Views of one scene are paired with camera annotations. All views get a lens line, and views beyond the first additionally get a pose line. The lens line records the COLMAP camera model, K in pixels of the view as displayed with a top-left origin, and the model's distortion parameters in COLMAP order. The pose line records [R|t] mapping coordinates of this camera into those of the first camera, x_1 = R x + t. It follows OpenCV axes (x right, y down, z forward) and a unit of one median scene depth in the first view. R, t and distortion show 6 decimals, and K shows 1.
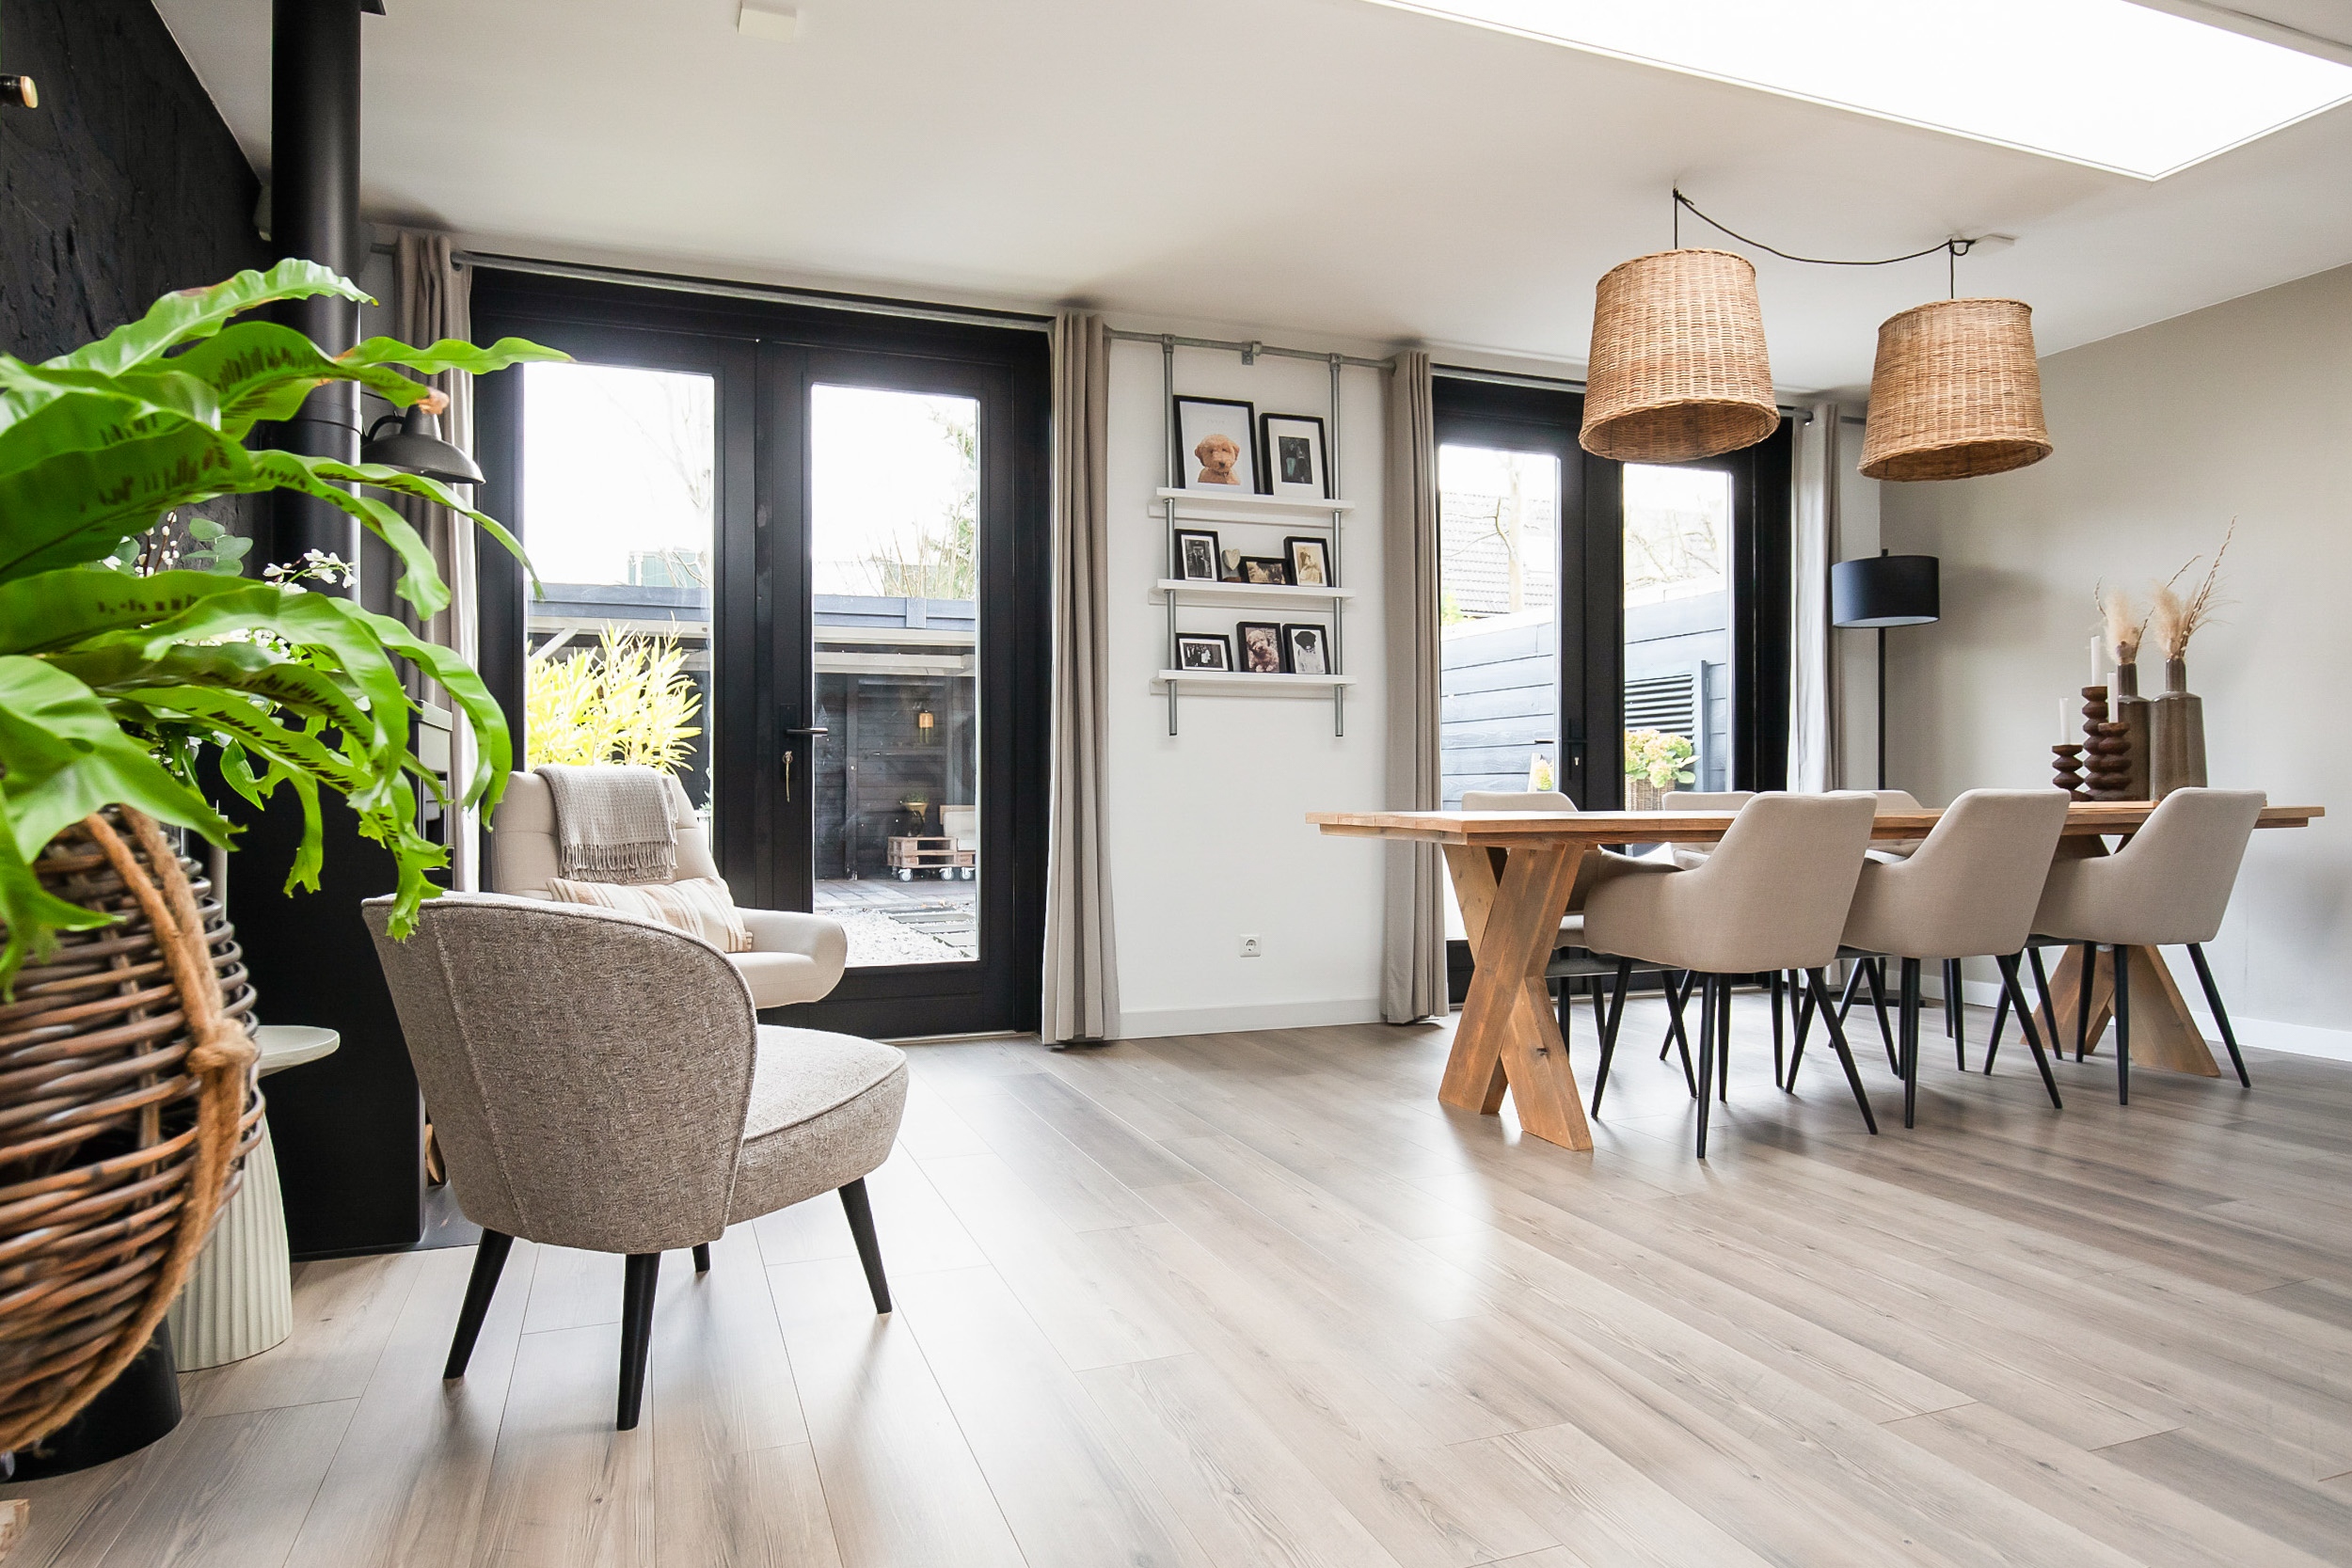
lens RADIAL K [[1350.7, 0, 1177.1], [0, 1350.7, 775.6], [0, 0, 1]] dist [-0.000461, 0.003101]
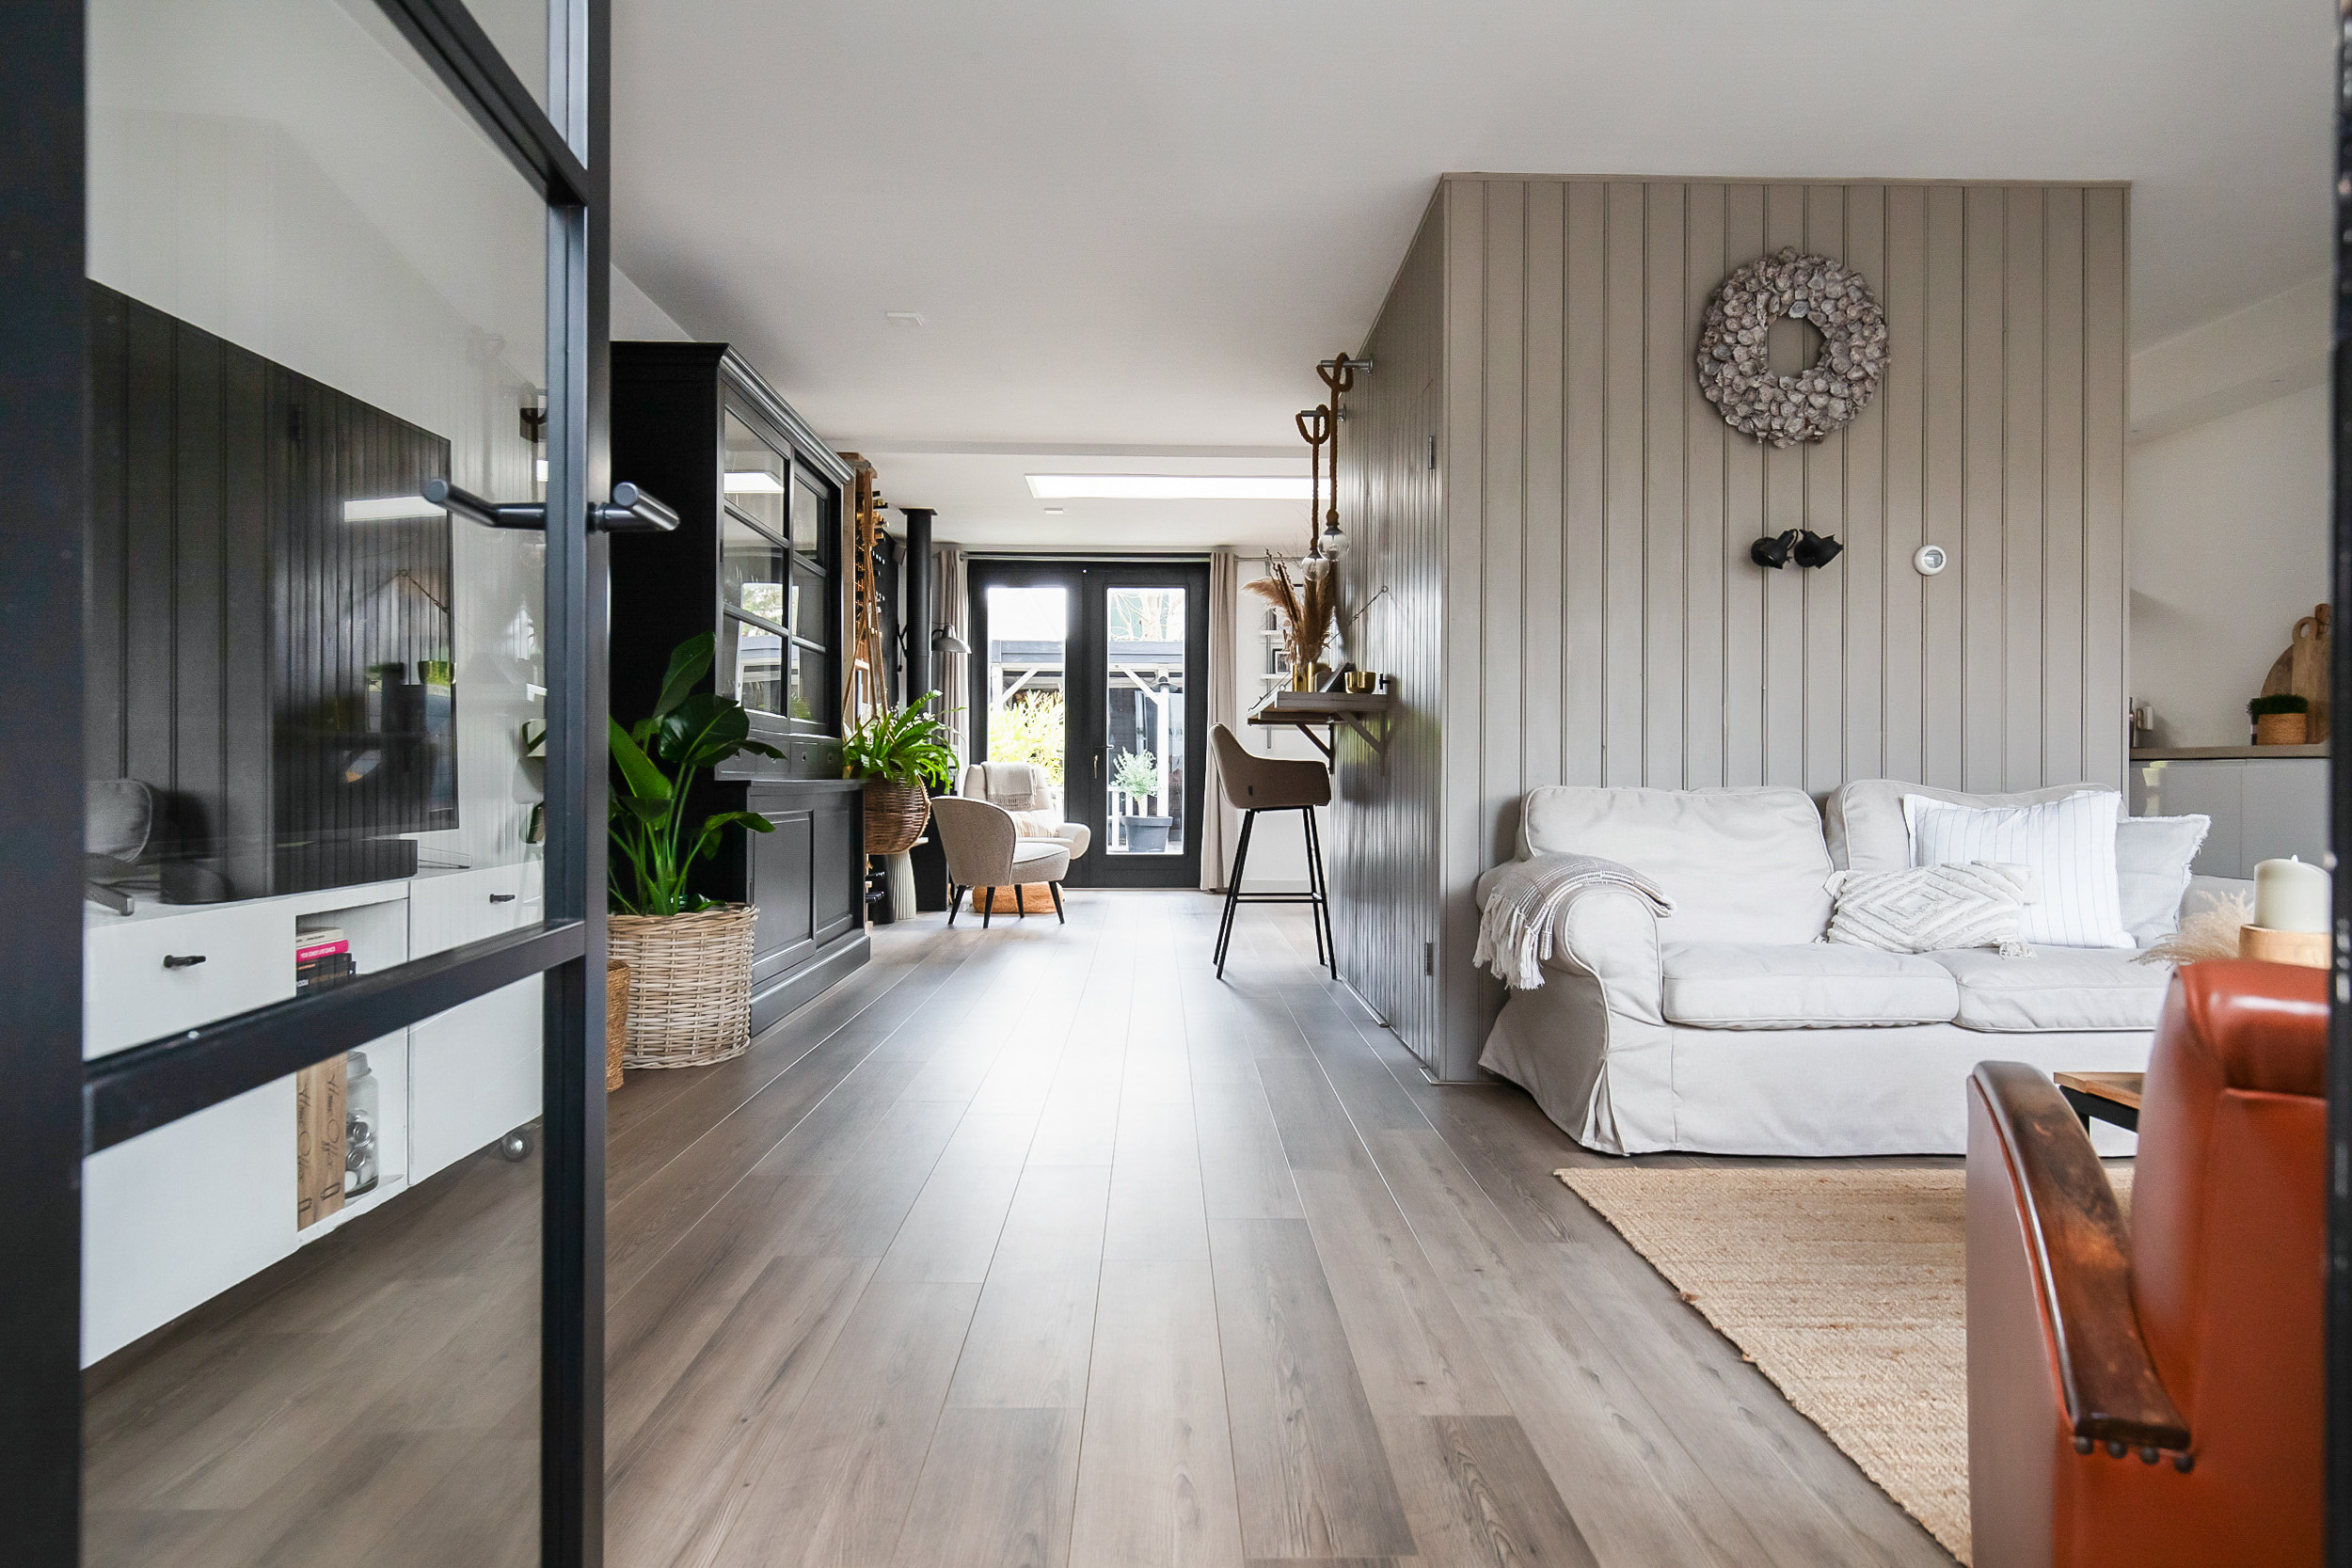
lens RADIAL K [[1571.0, 0, 1174.8], [0, 1571.0, 786.6], [0, 0, 1]] dist [-0.002401, -0.000728]
pose [[0.930012, 0.005944, -0.367482, 0.724667], [-0.001250, 0.999915, 0.013008, -0.004136], [0.367528, -0.011638, 0.929940, -1.251905]]
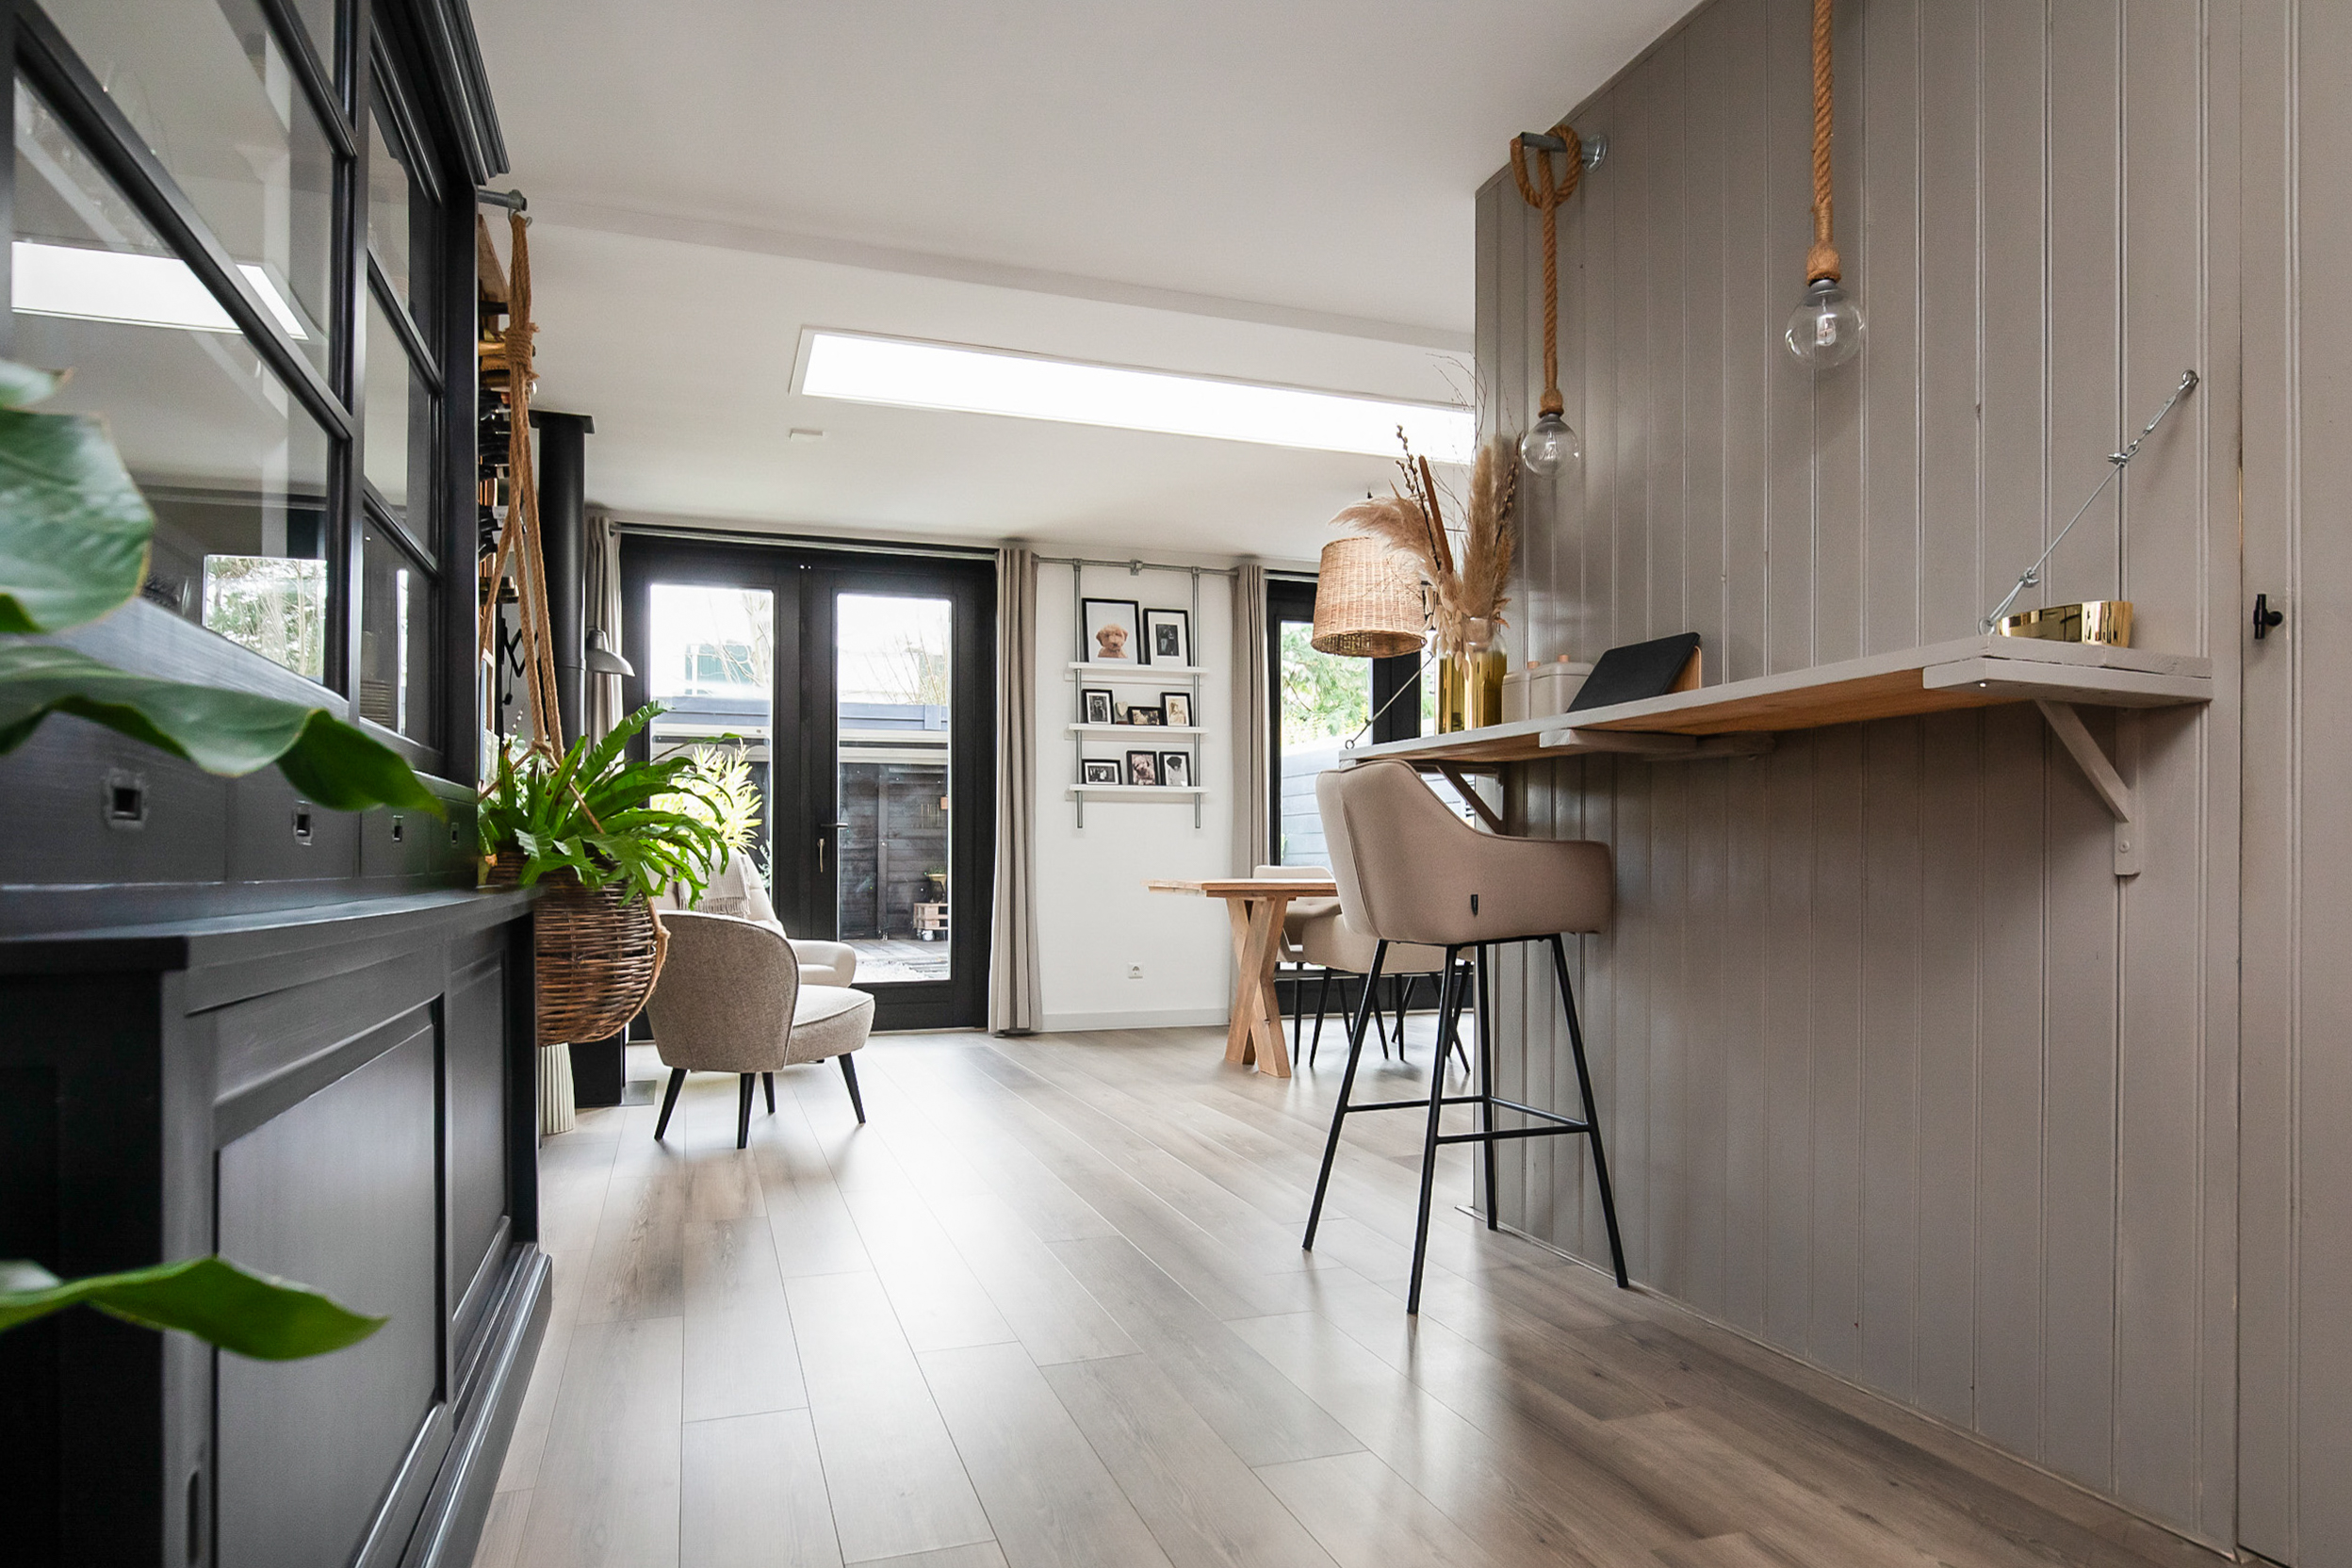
lens RADIAL K [[1350.8, 0, 1205.3], [0, 1350.8, 848.0], [0, 0, 1]] dist [-0.000461, 0.003101]
pose [[0.999924, 0.002030, -0.012162, 0.148898], [-0.002034, 0.999998, -0.000325, -0.007449], [0.012161, 0.000350, 0.999926, -0.472047]]
